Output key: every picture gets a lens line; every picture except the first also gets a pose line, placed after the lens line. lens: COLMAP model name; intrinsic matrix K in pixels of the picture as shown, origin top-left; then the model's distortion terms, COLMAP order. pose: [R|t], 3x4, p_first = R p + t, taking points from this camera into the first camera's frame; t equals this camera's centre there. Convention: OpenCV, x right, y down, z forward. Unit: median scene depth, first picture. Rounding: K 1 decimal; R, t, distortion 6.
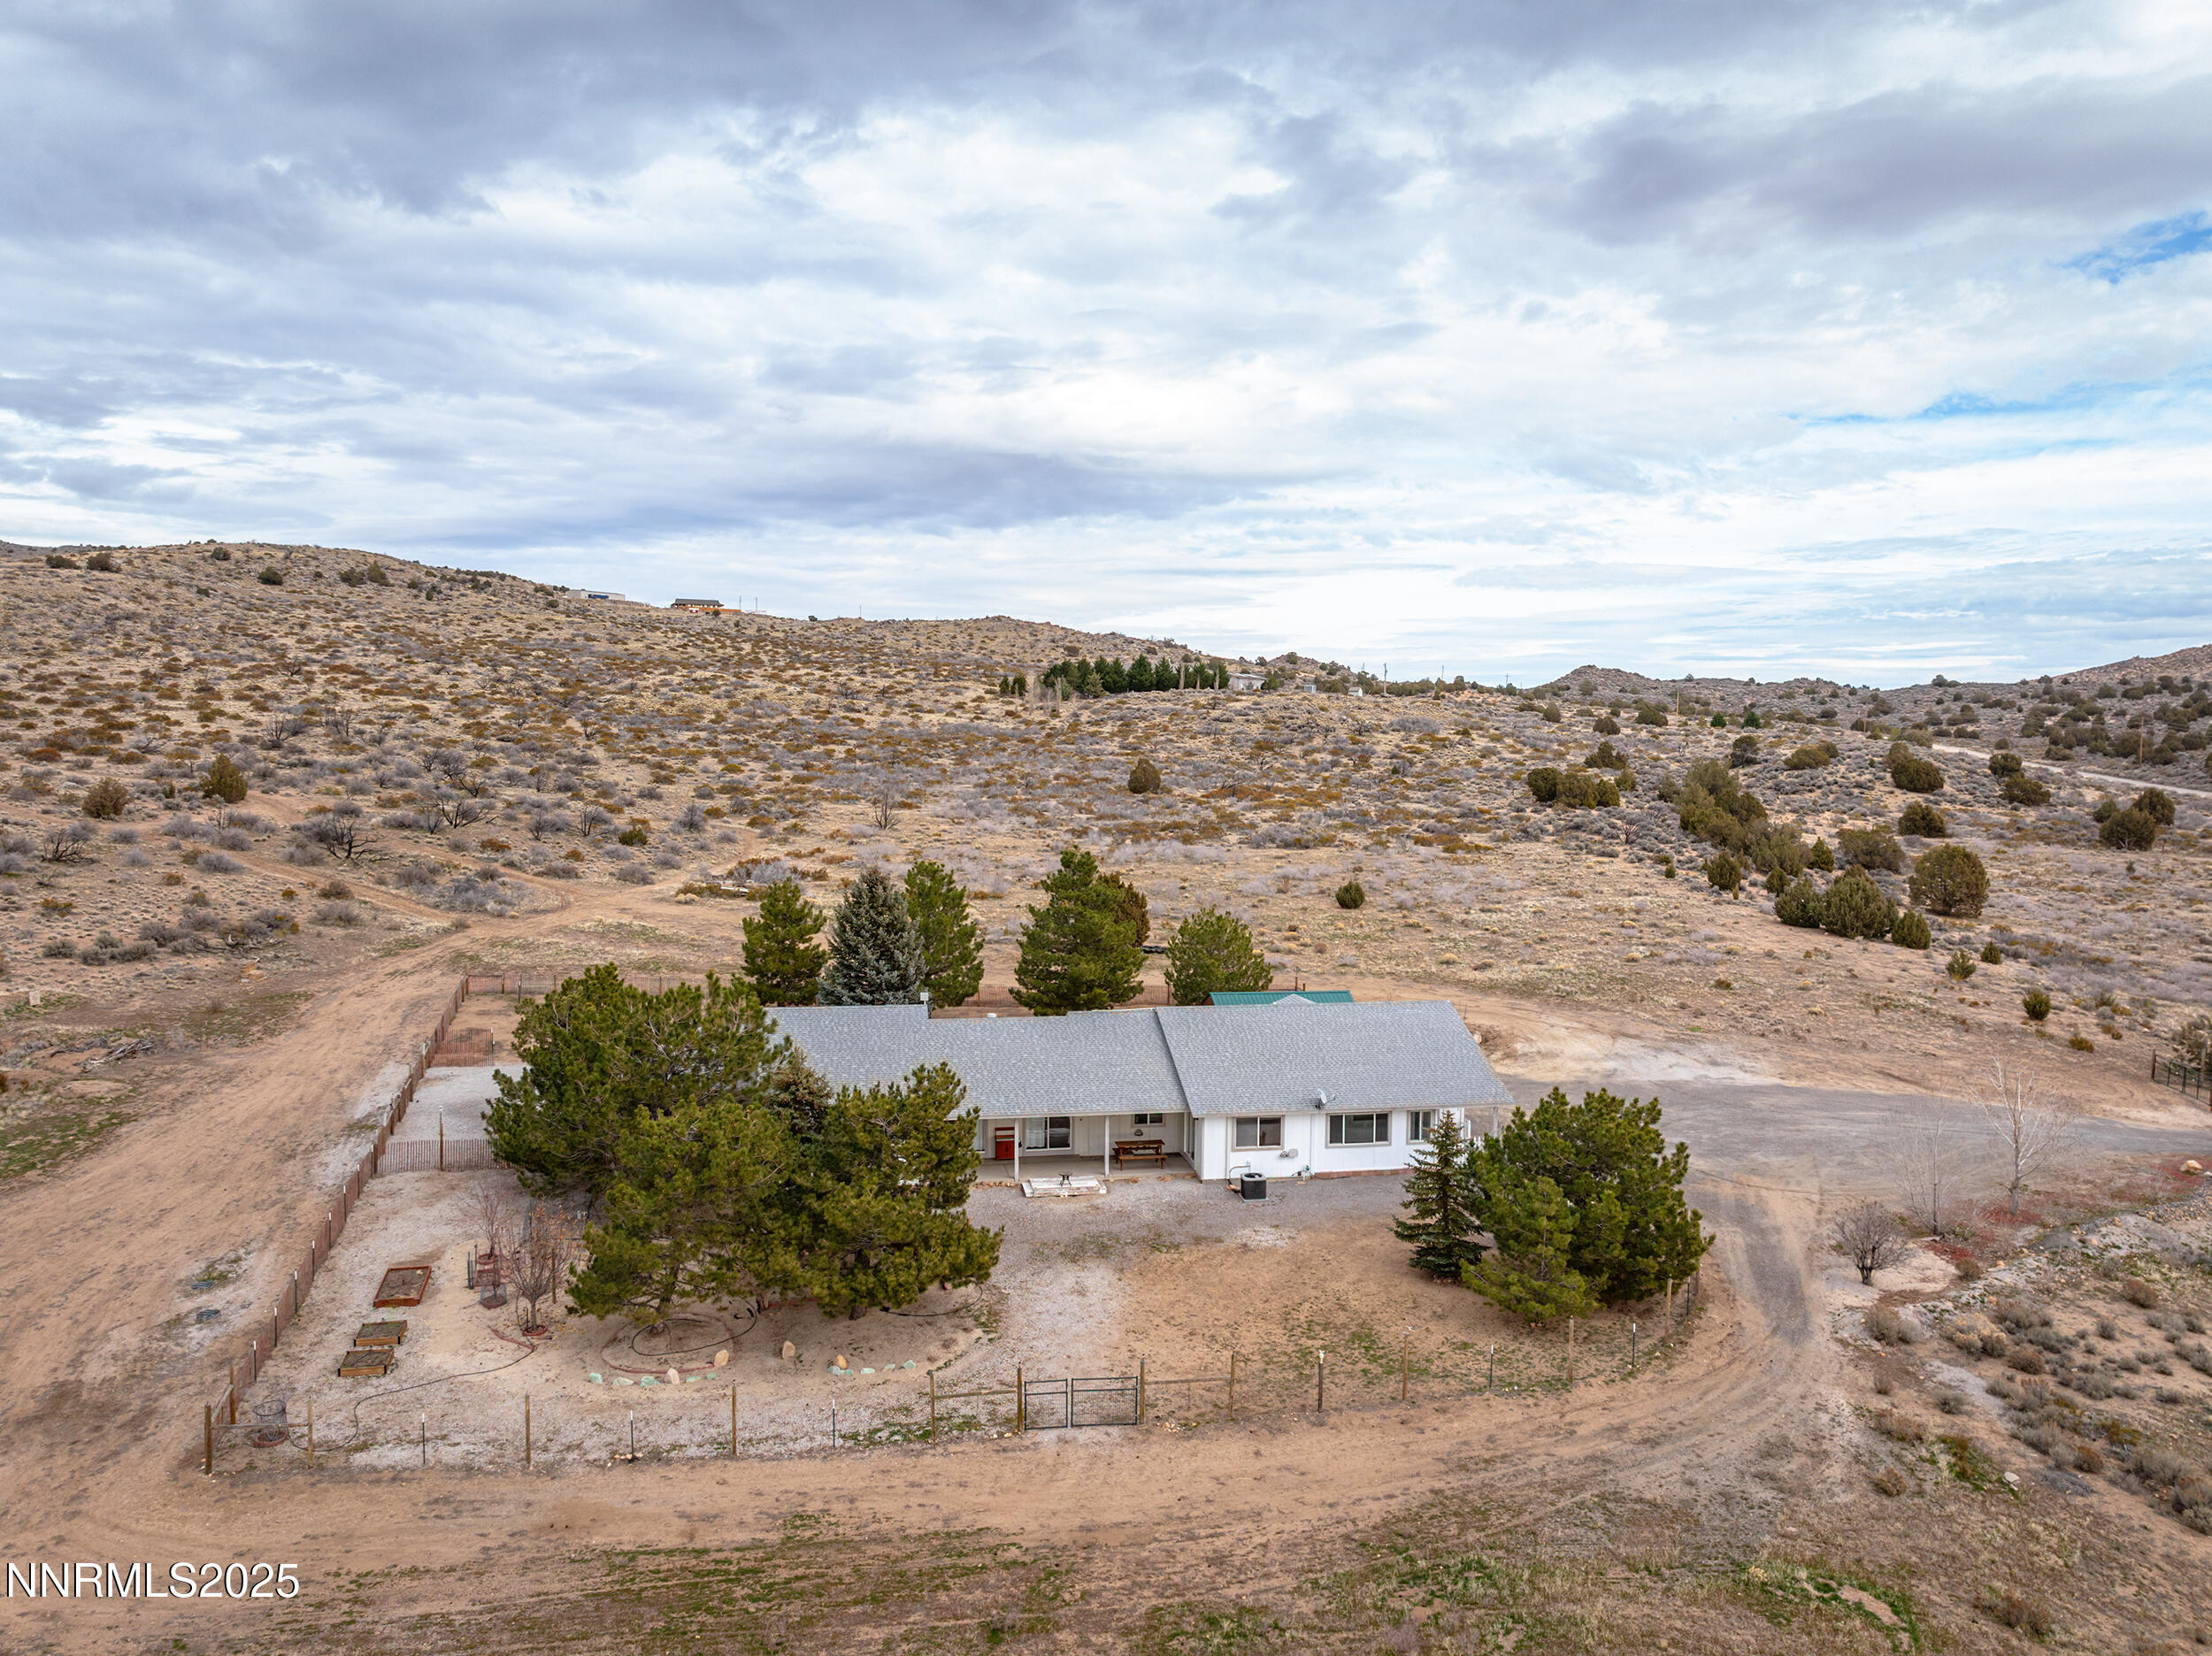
lens RADIAL K [[1570.5, 0, 1118.3], [0, 1570.5, 802.6], [0, 0, 1]] dist [-0.040947, 0.028702]
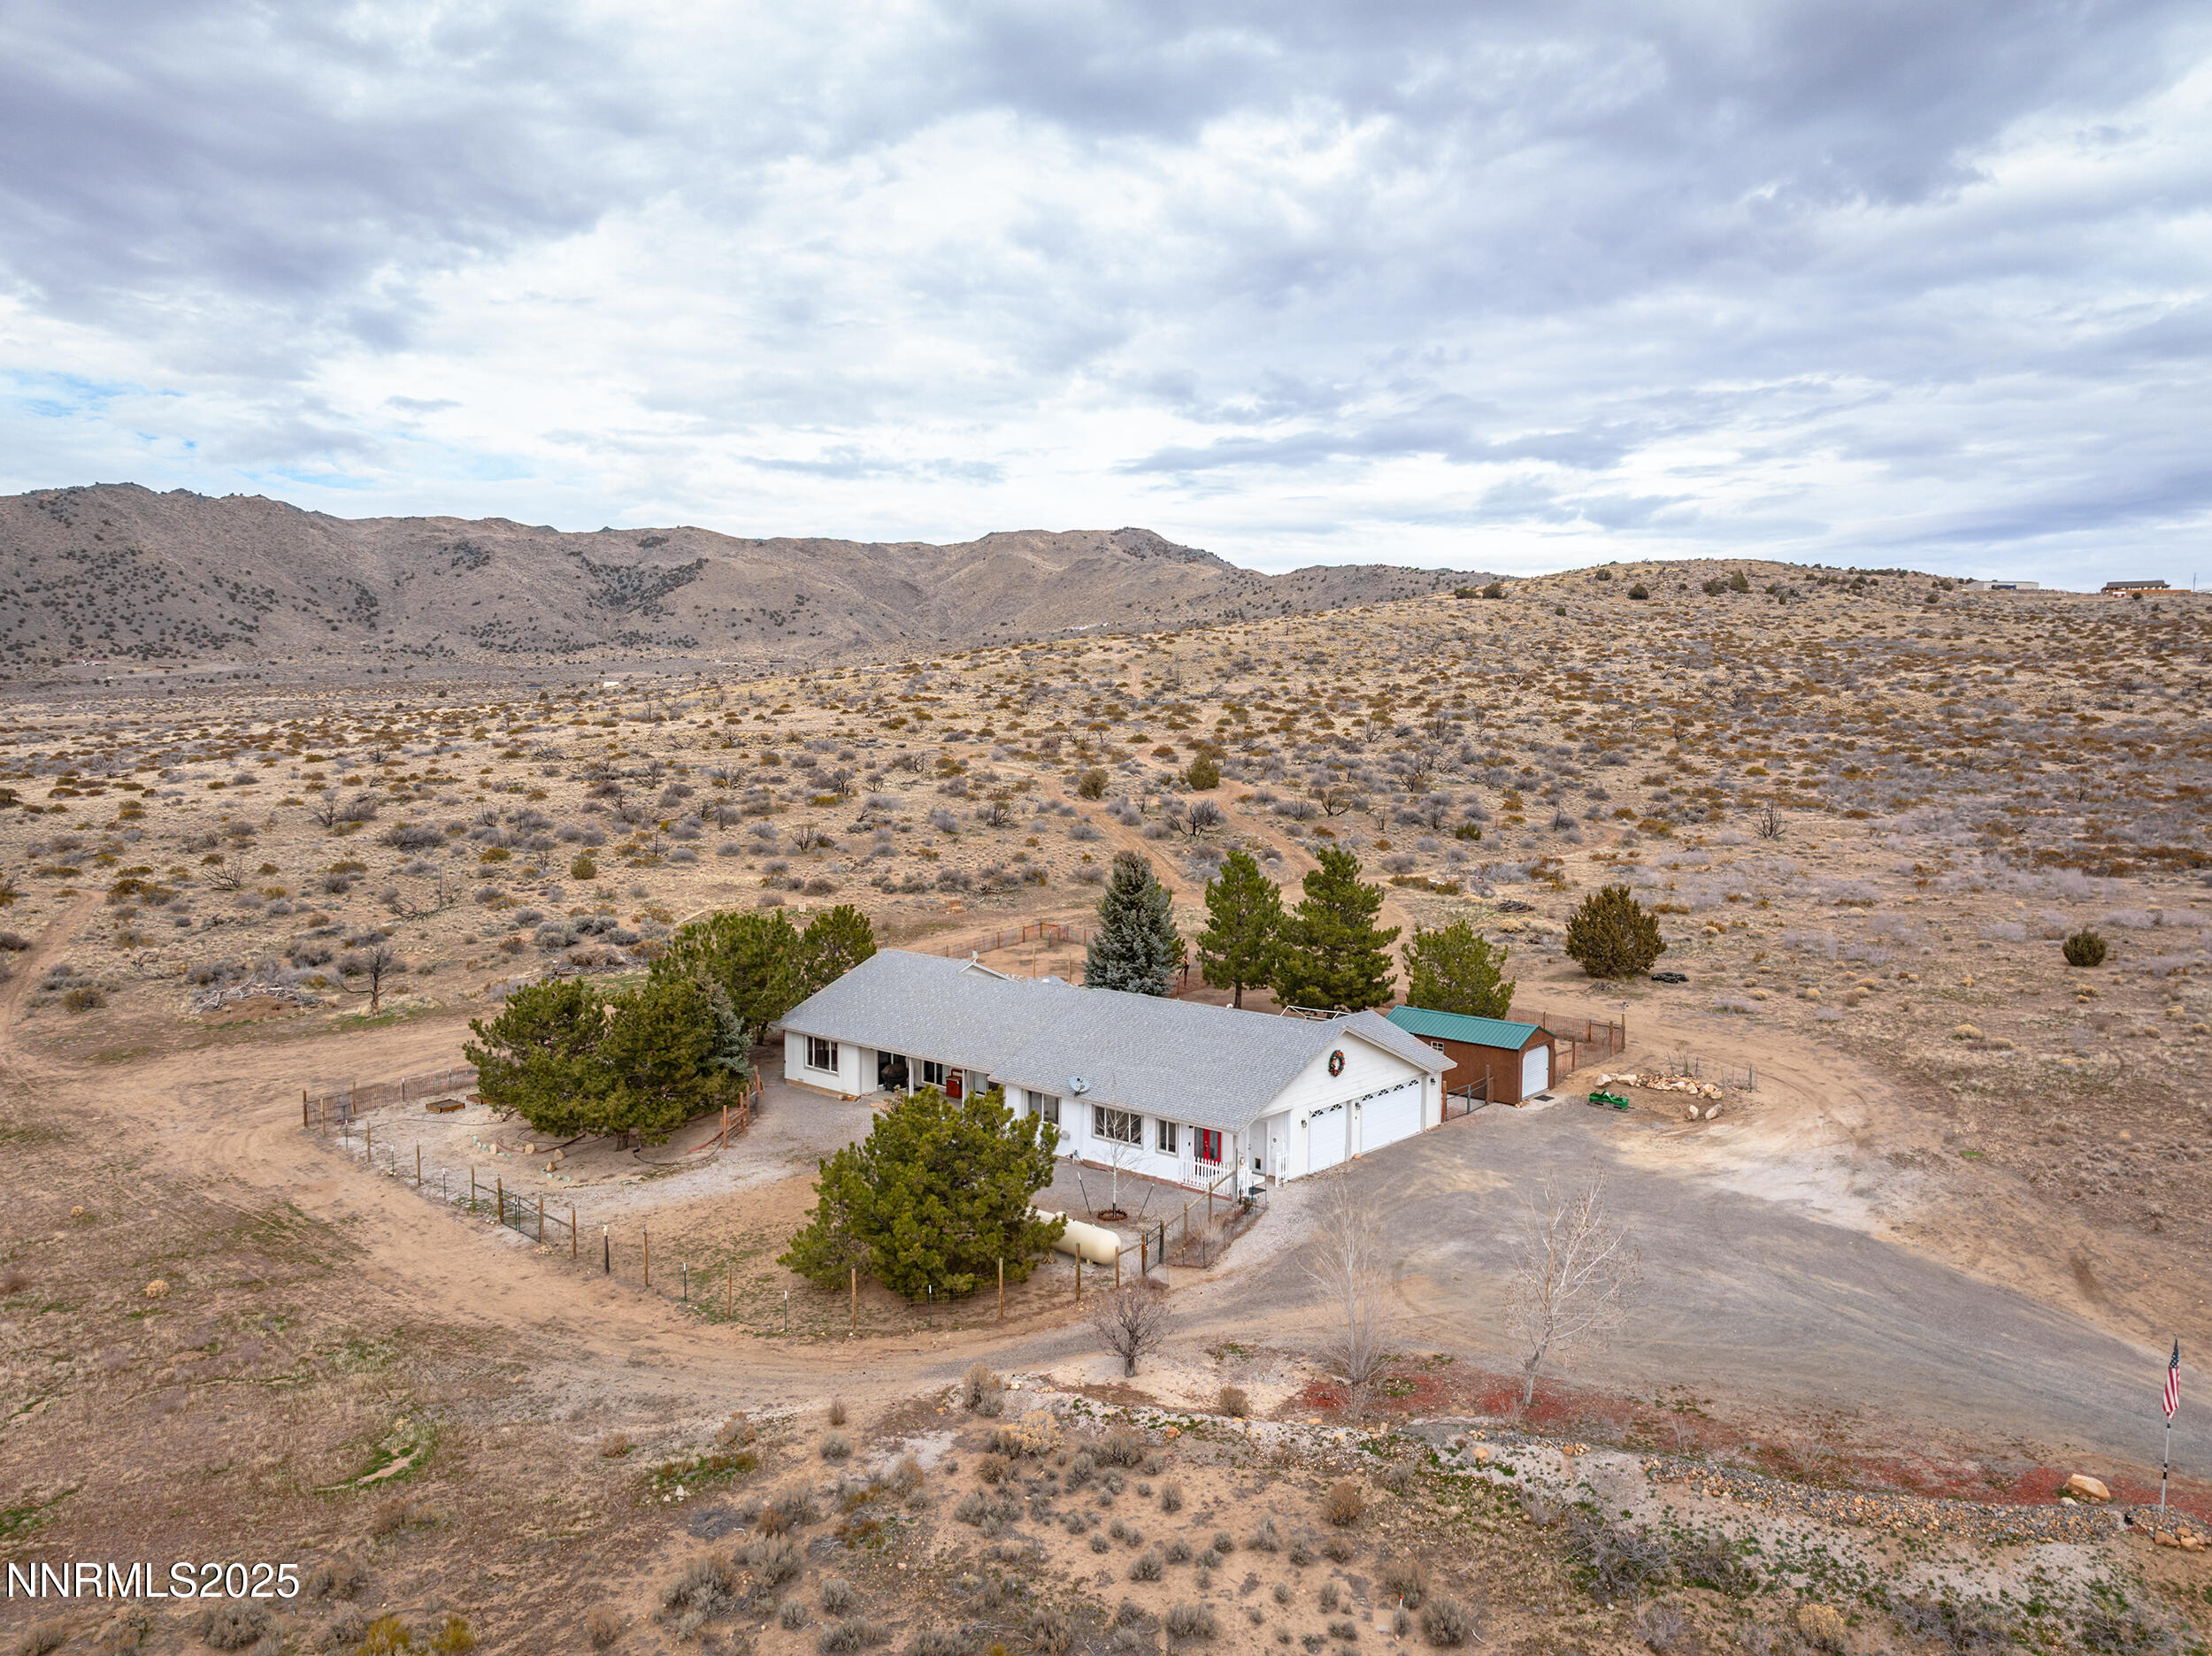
lens RADIAL K [[1556.3, 0, 1106.0], [0, 1556.3, 828.0], [0, 0, 1]] dist [-0.030131, 0.018628]
pose [[0.617038, 0.044265, -0.785687, 0.016592], [-0.032462, 0.998999, 0.030789, -0.000236], [0.786263, 0.006507, 0.617857, 0.006760]]
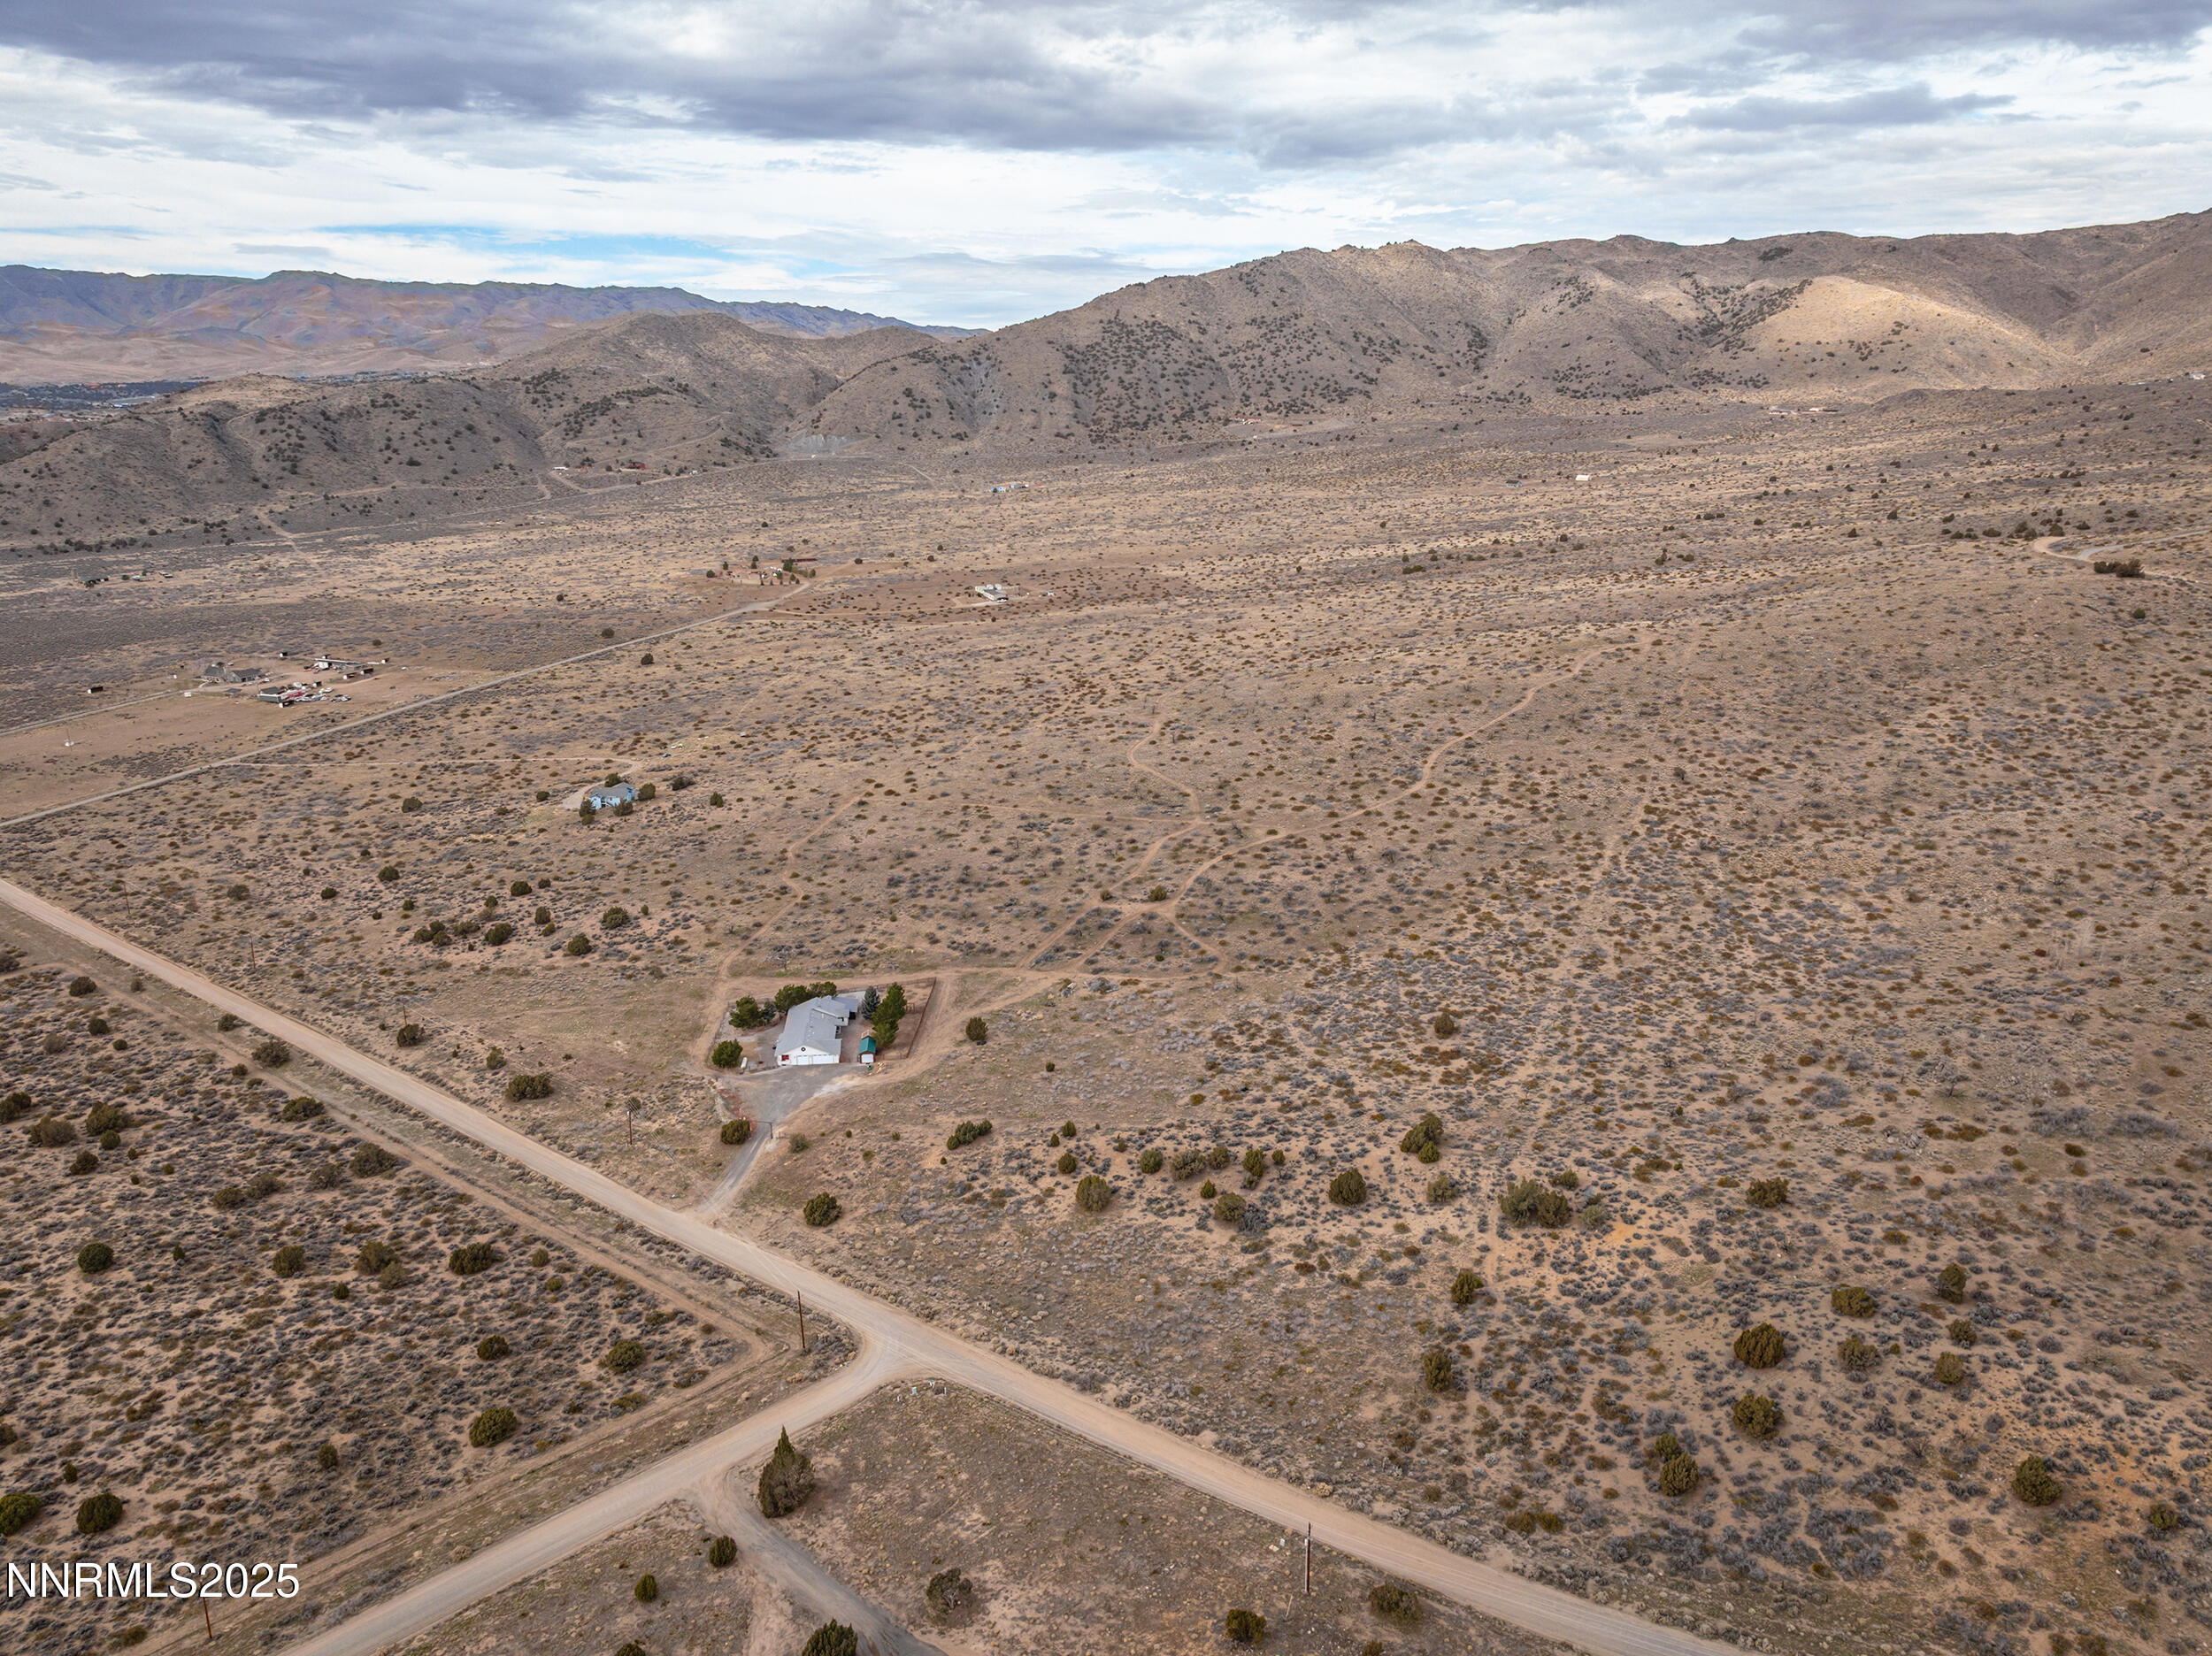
lens RADIAL K [[1550.0, 0, 1106.0], [0, 1550.0, 828.0], [0, 0, 1]] dist [-0.012932, -0.031847]
pose [[-0.071301, 0.273927, -0.959104, 0.103846], [-0.044961, 0.959691, 0.277437, -0.043787], [0.996441, 0.062903, -0.056111, 0.045962]]
